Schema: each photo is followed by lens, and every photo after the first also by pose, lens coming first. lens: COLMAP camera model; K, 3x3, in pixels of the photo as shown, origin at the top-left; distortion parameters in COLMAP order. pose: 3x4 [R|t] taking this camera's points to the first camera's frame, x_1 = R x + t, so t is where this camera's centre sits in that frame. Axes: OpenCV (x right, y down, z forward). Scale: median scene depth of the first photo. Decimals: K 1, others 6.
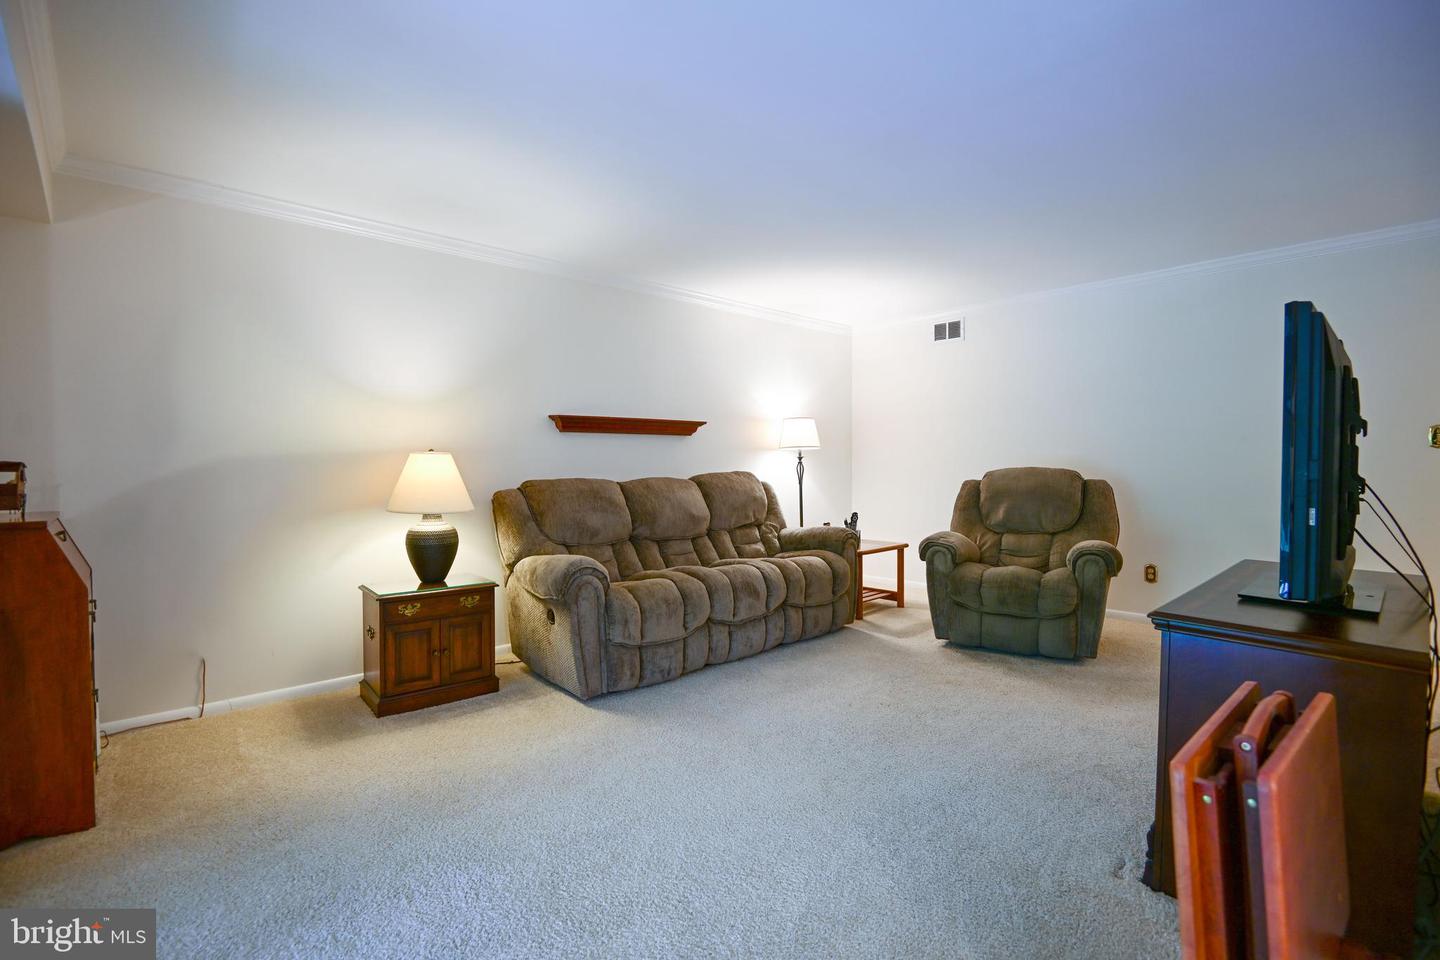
lens RADIAL K [[663.3, 0, 719.7], [0, 663.3, 473.5], [0, 0, 1]] dist [0.000874, -0.000791]
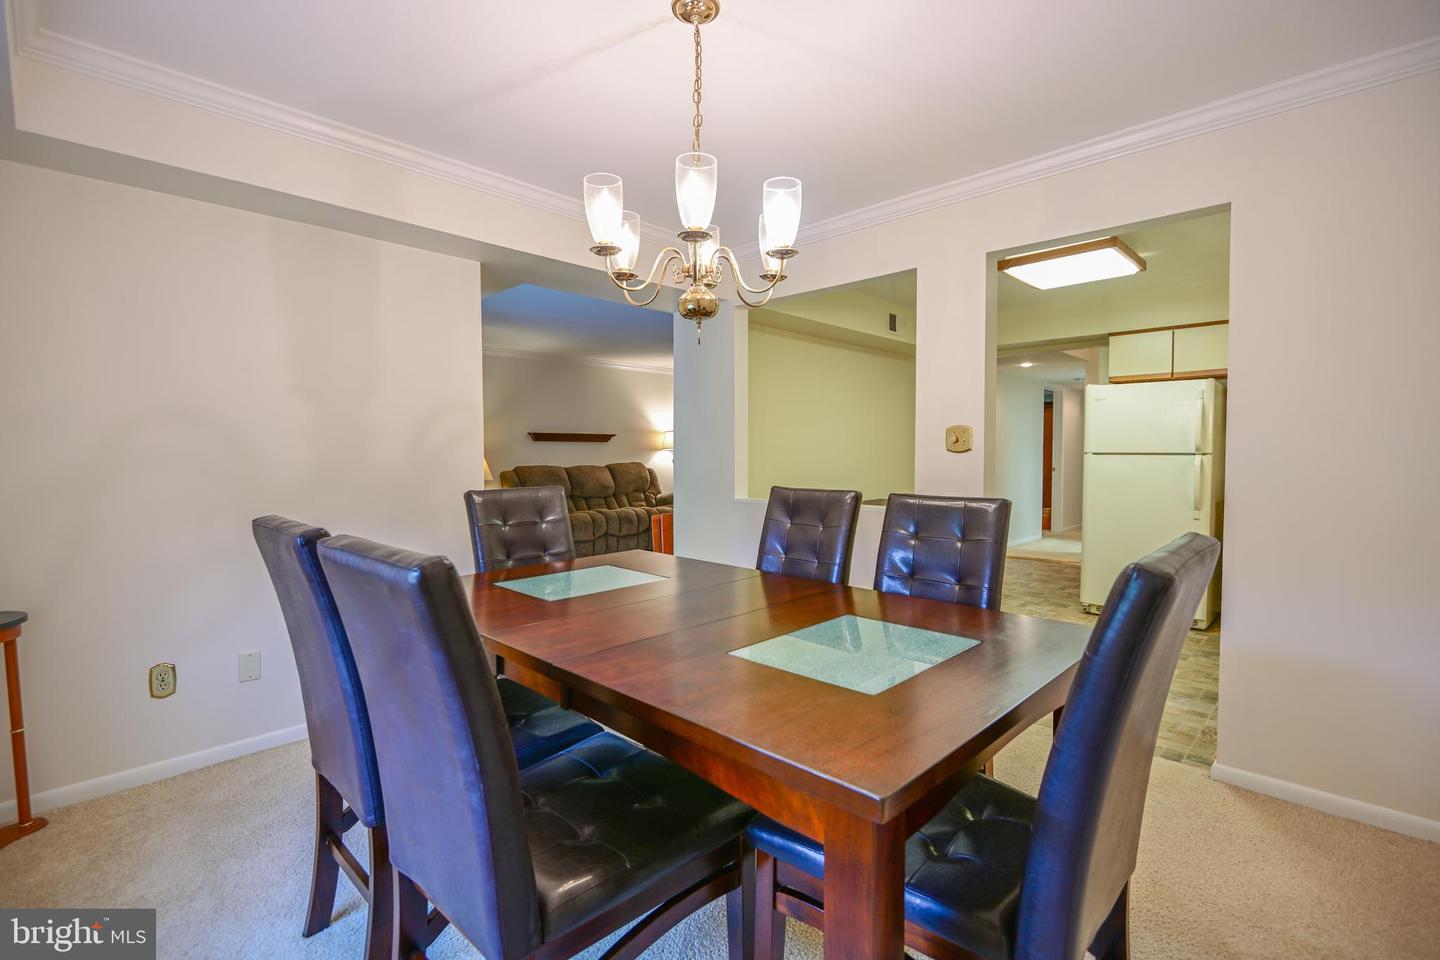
lens RADIAL K [[663.3, 0, 719.7], [0, 663.3, 473.5], [0, 0, 1]] dist [0.000874, -0.000791]
pose [[0.999211, -0.000229, 0.039717, 0.219410], [-0.000125, 0.999960, 0.008924, 0.012908], [-0.039717, -0.008922, 0.999171, -0.933340]]
